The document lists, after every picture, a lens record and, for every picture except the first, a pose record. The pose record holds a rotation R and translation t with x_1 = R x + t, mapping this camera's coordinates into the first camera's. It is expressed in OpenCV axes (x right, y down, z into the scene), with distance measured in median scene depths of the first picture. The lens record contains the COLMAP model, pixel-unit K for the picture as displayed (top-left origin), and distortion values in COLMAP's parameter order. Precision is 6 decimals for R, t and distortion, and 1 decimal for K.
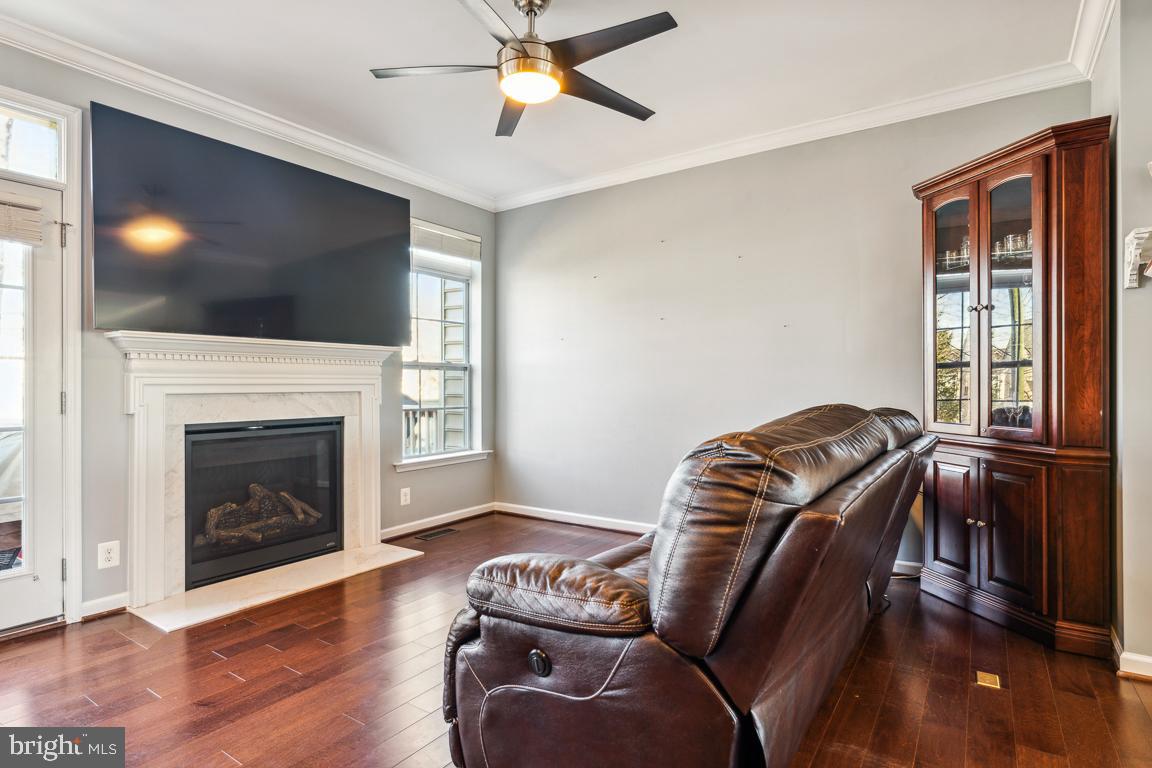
lens RADIAL K [[603.0, 0, 576.5], [0, 603.0, 381.3], [0, 0, 1]] dist [-0.002922, 0.001232]
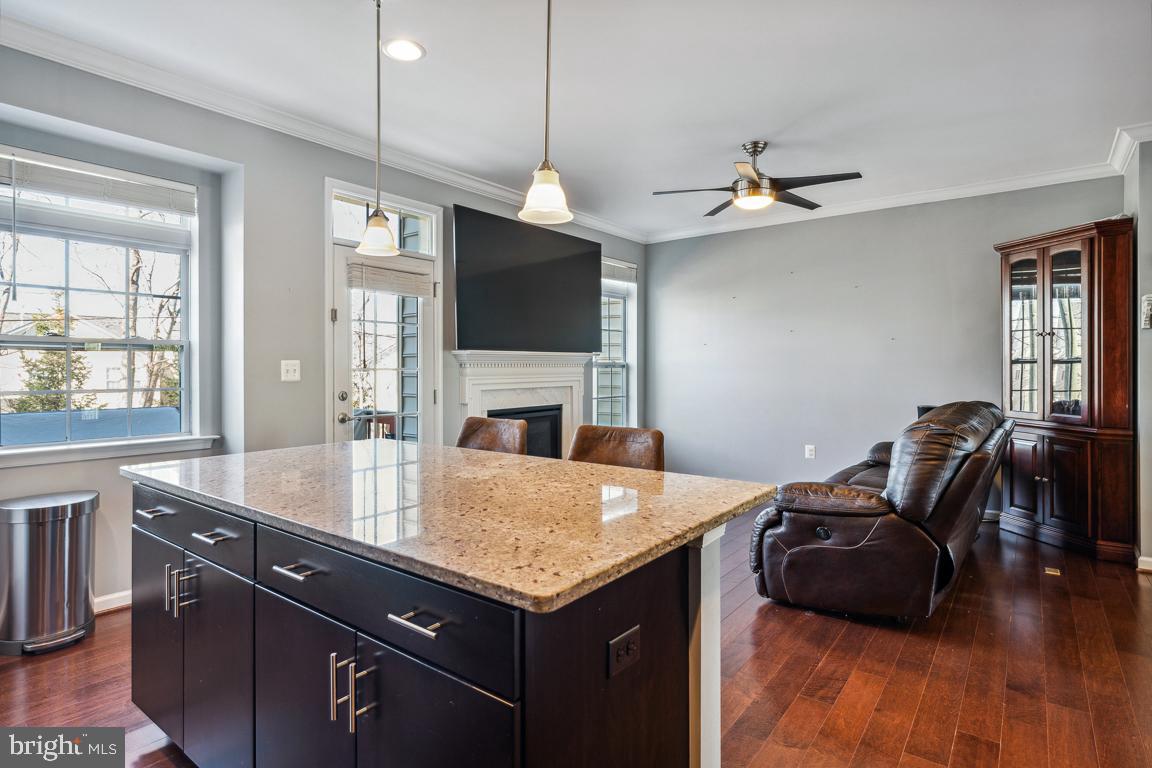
lens RADIAL K [[603.0, 0, 575.1], [0, 603.0, 364.3], [0, 0, 1]] dist [-0.002922, 0.001232]
pose [[0.998572, -0.000441, -0.053414, -0.411304], [0.000538, 0.999998, 0.001804, -0.051633], [0.053413, -0.001831, 0.998571, -0.550426]]
